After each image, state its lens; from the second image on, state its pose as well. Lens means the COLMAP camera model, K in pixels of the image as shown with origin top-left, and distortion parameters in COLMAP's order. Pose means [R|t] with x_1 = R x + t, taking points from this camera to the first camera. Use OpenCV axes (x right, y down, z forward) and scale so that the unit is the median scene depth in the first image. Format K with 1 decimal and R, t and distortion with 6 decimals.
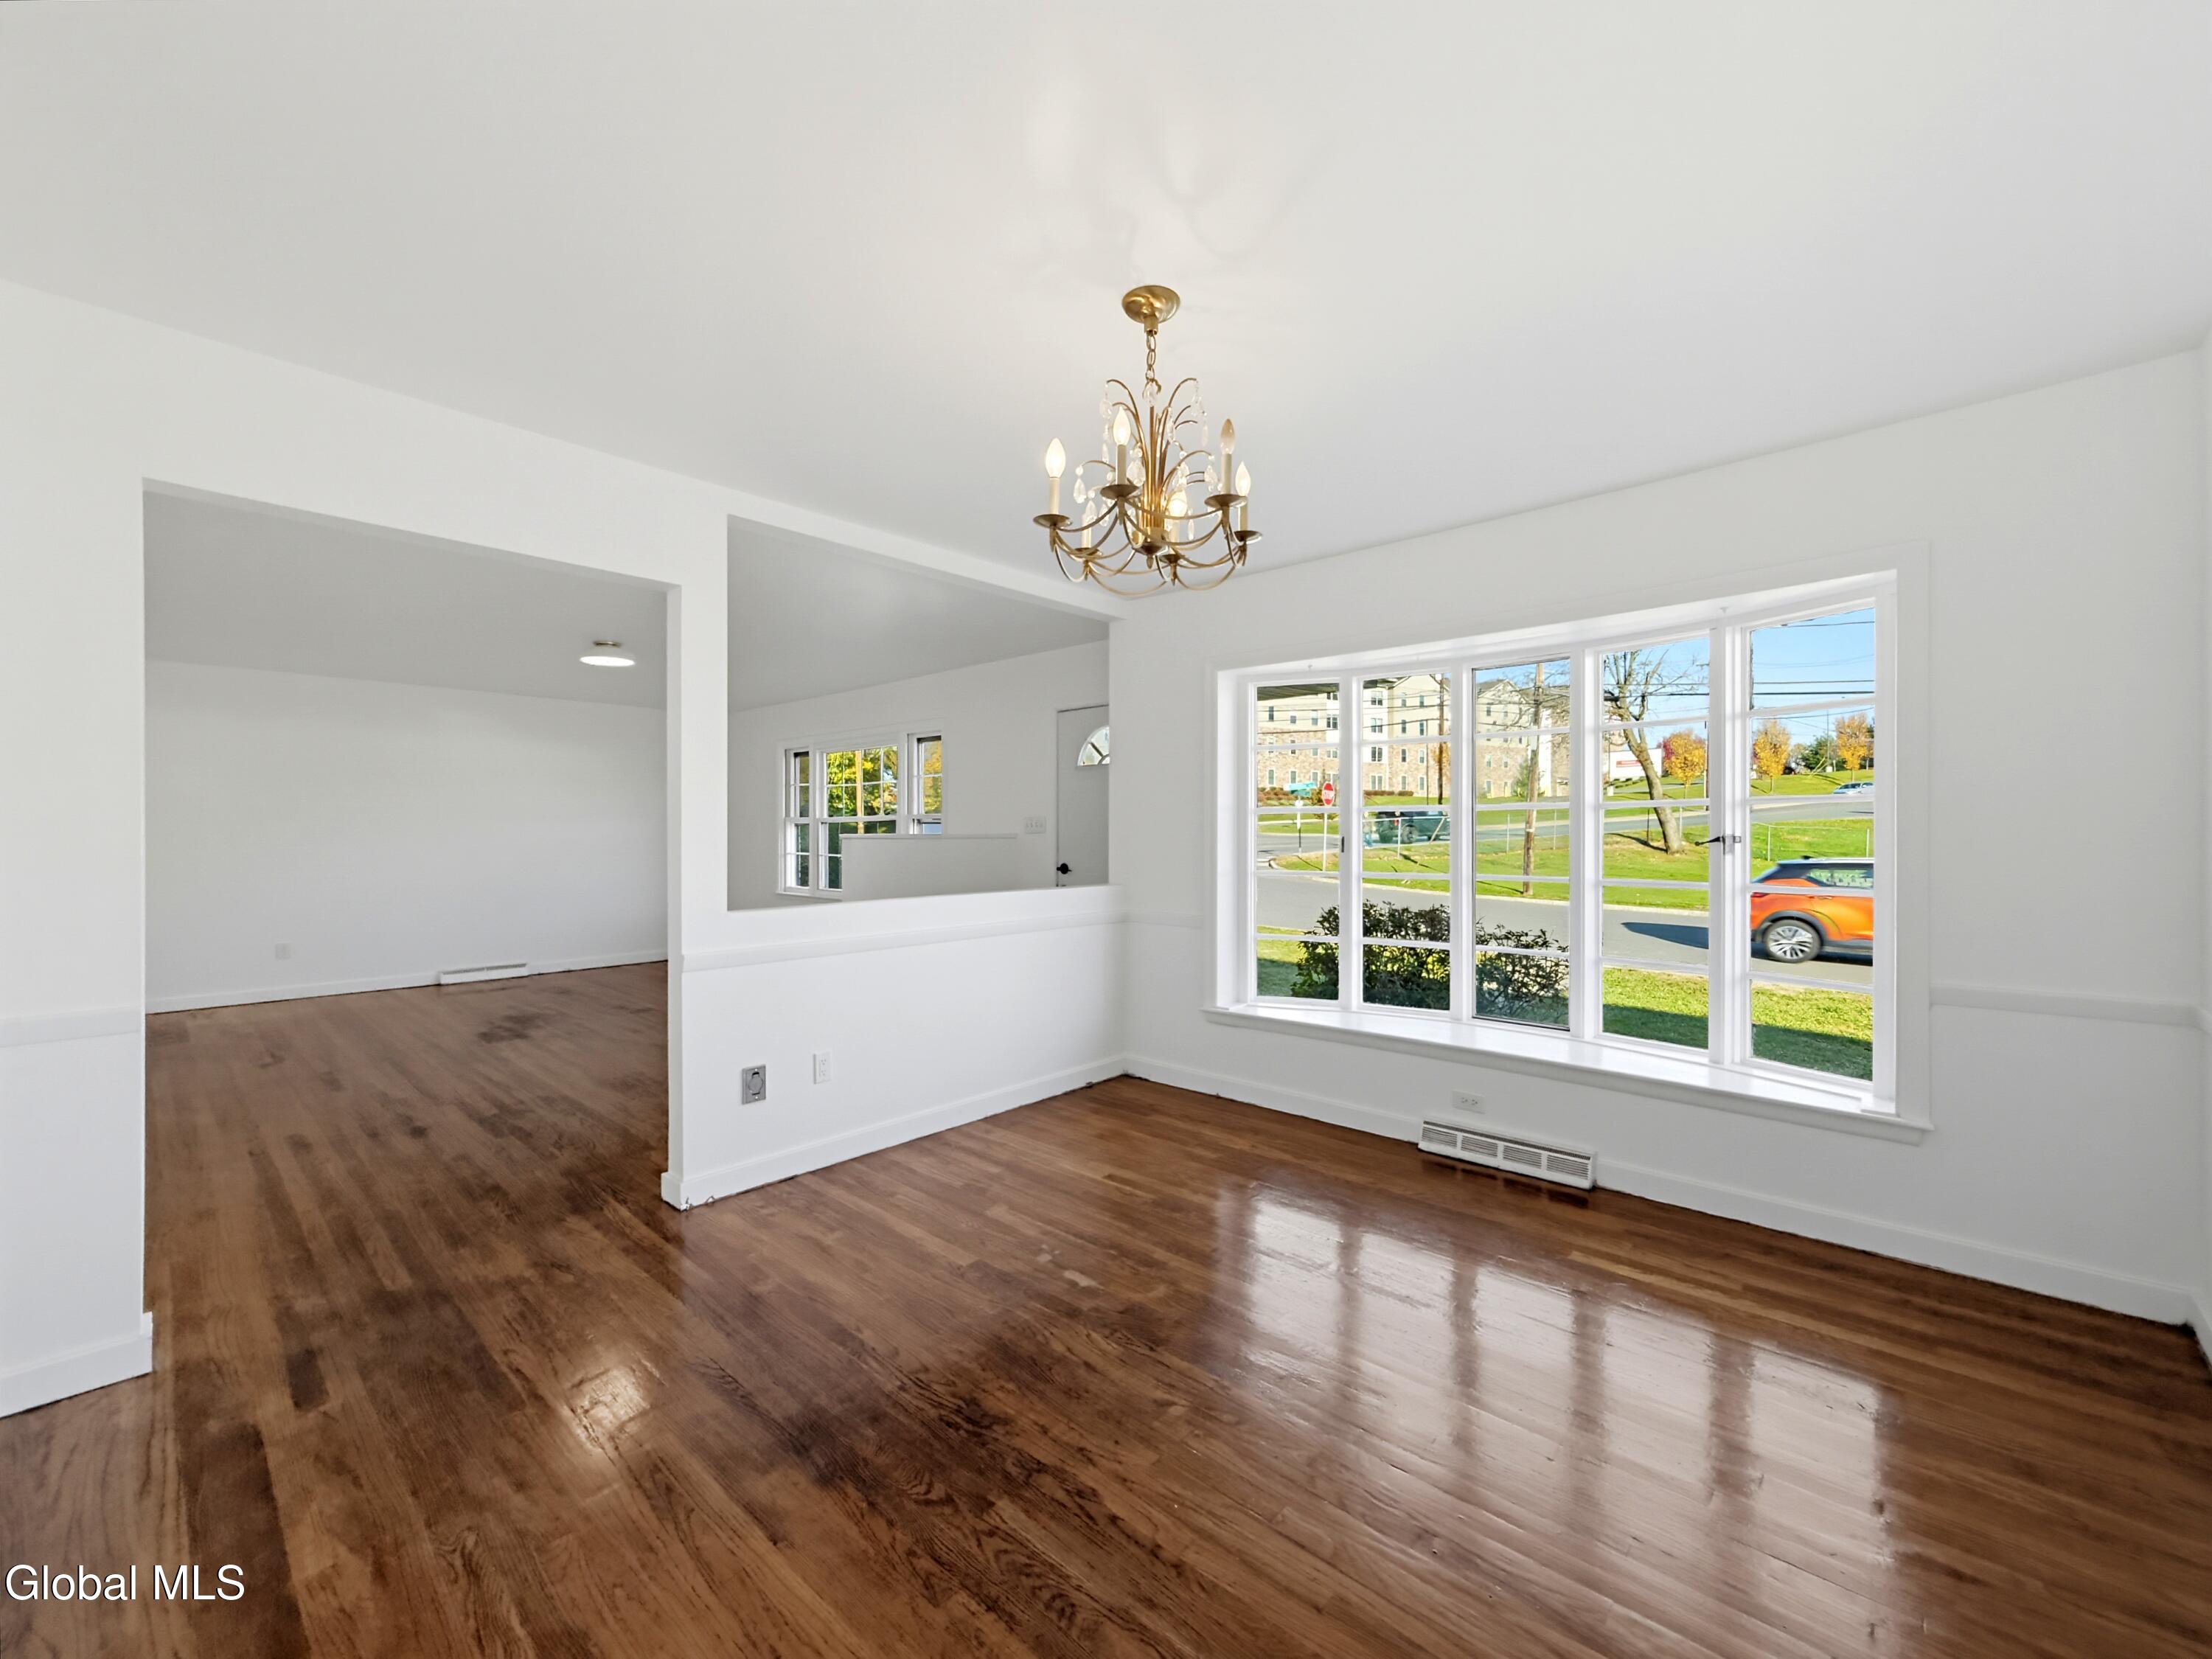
lens RADIAL K [[892.8, 0, 1102.9], [0, 892.8, 830.5], [0, 0, 1]] dist [-0.003857, -0.000114]
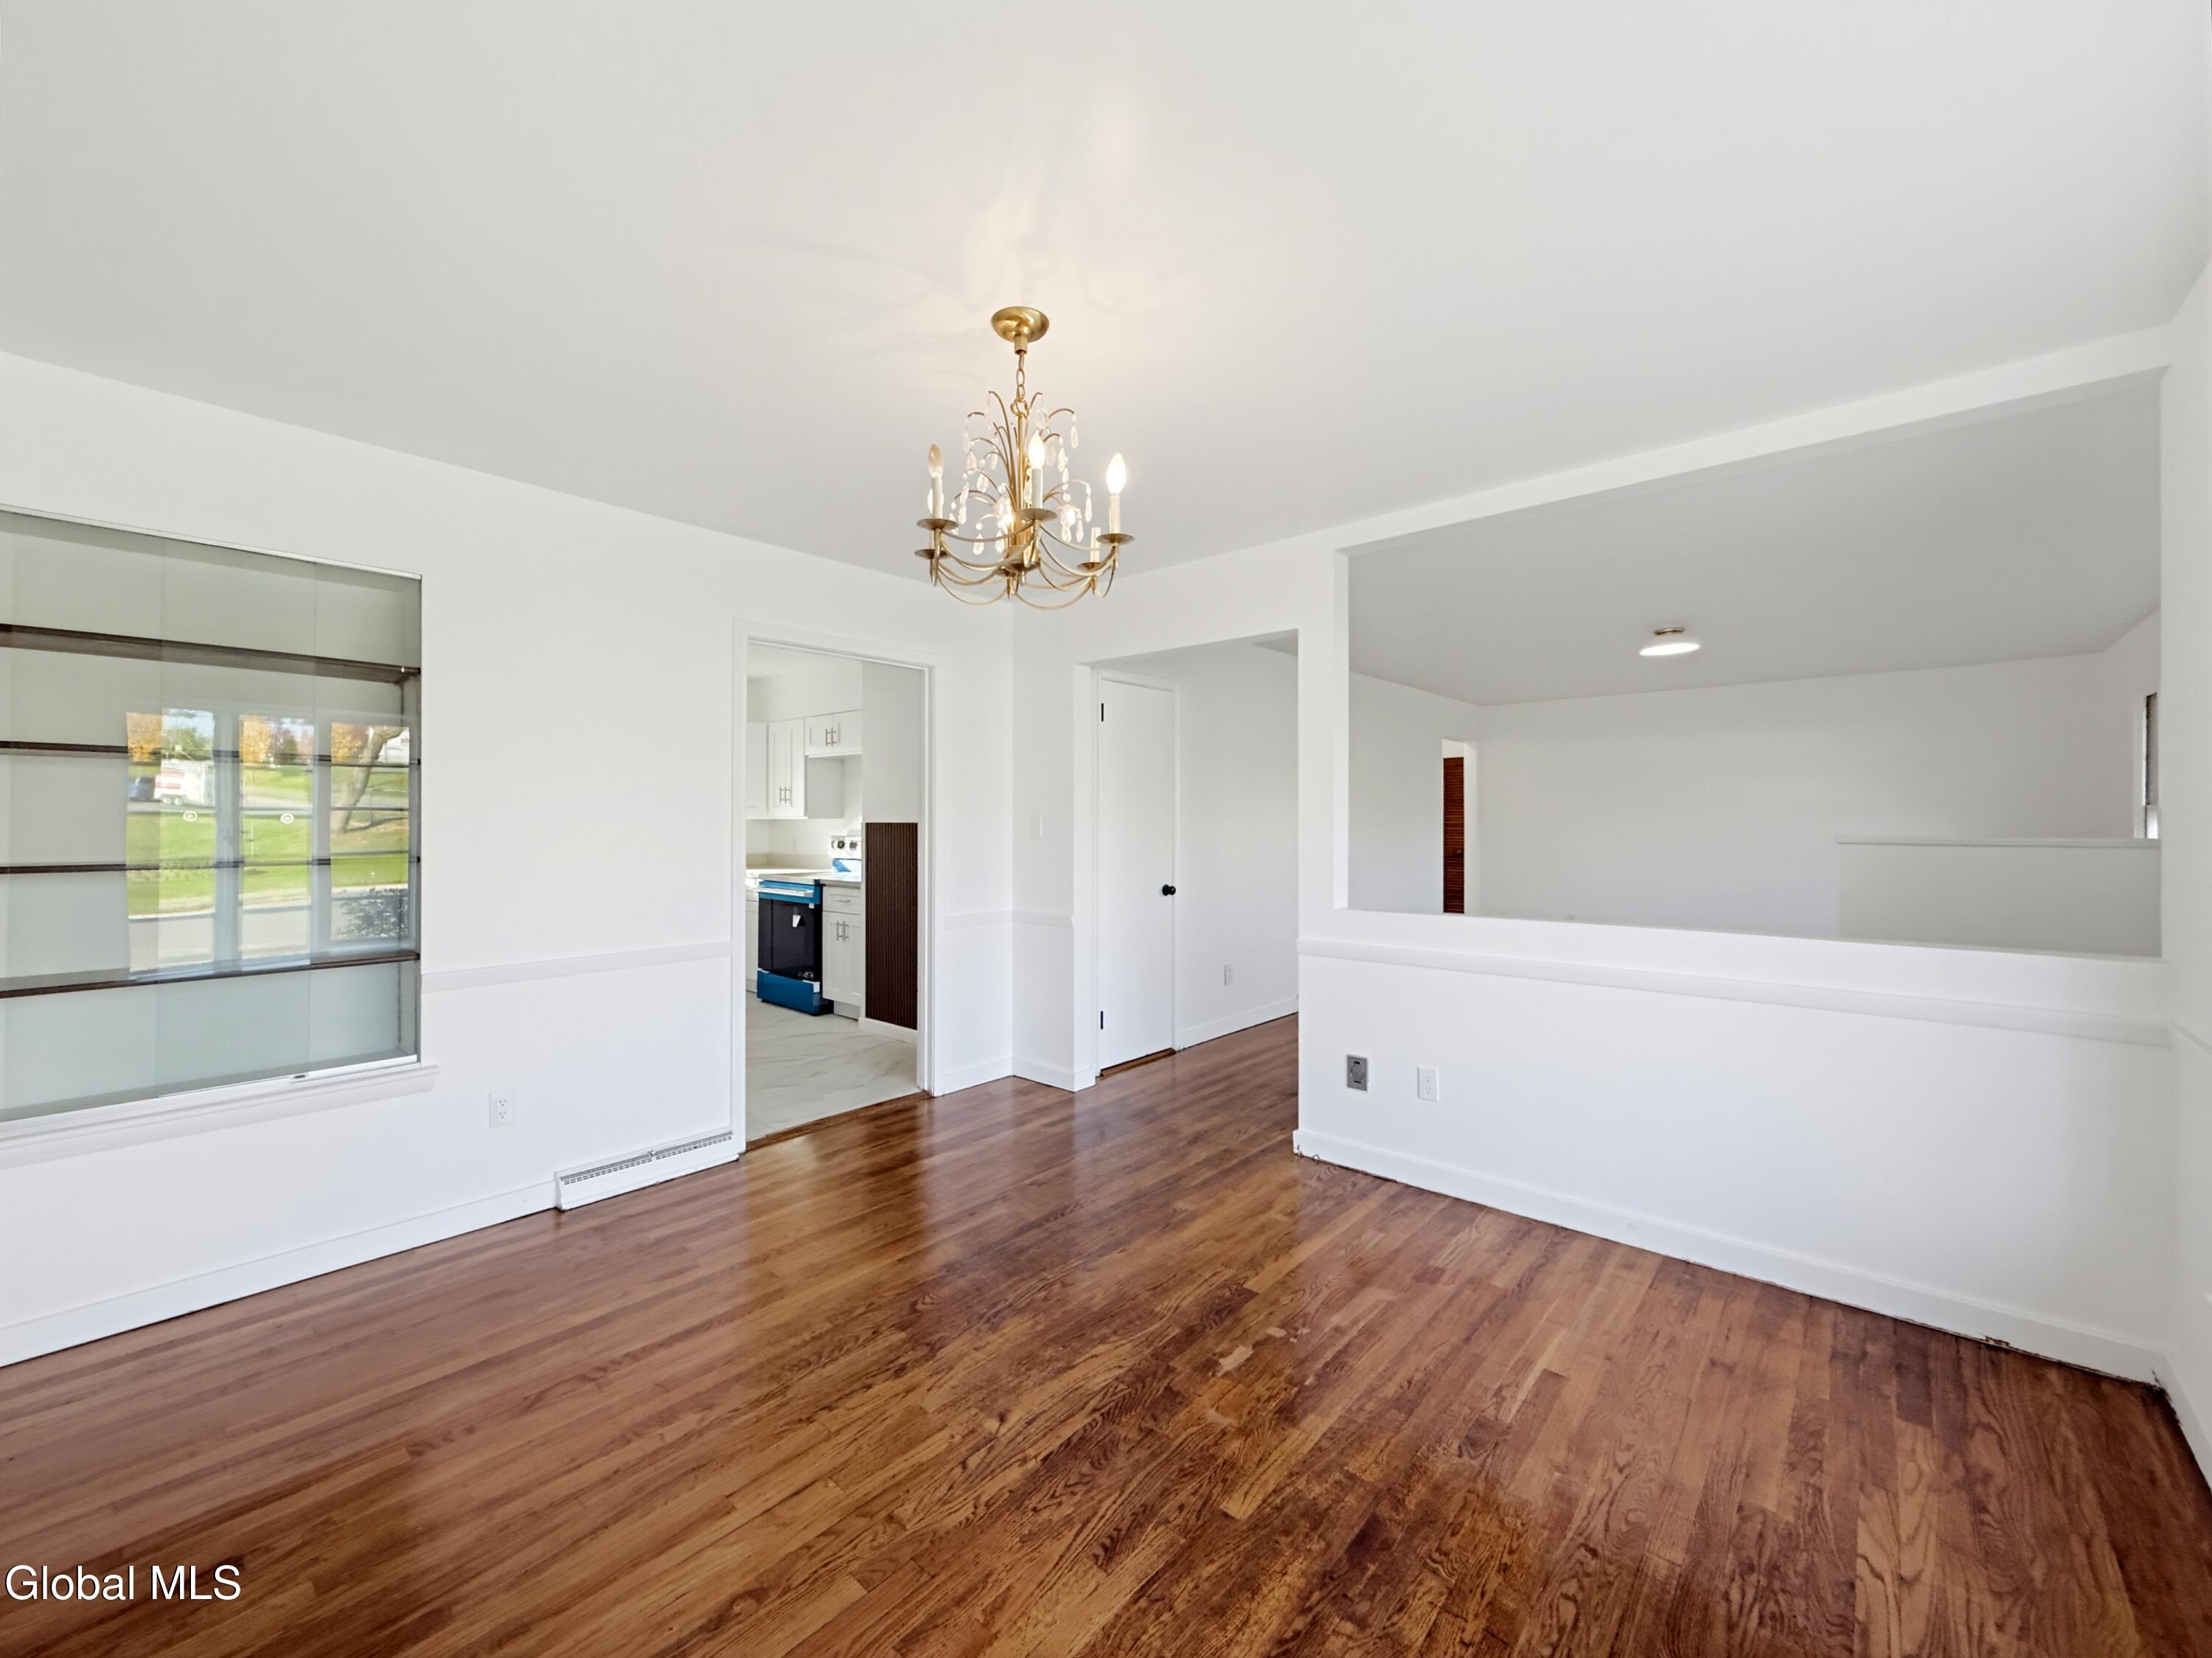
lens RADIAL K [[892.8, 0, 1108.8], [0, 892.8, 813.9], [0, 0, 1]] dist [-0.003857, -0.000114]
pose [[0.032040, 0.001032, -0.999486, 0.666922], [-0.001664, 0.999998, 0.000980, -0.026150], [0.999485, 0.001632, 0.032042, 0.668382]]
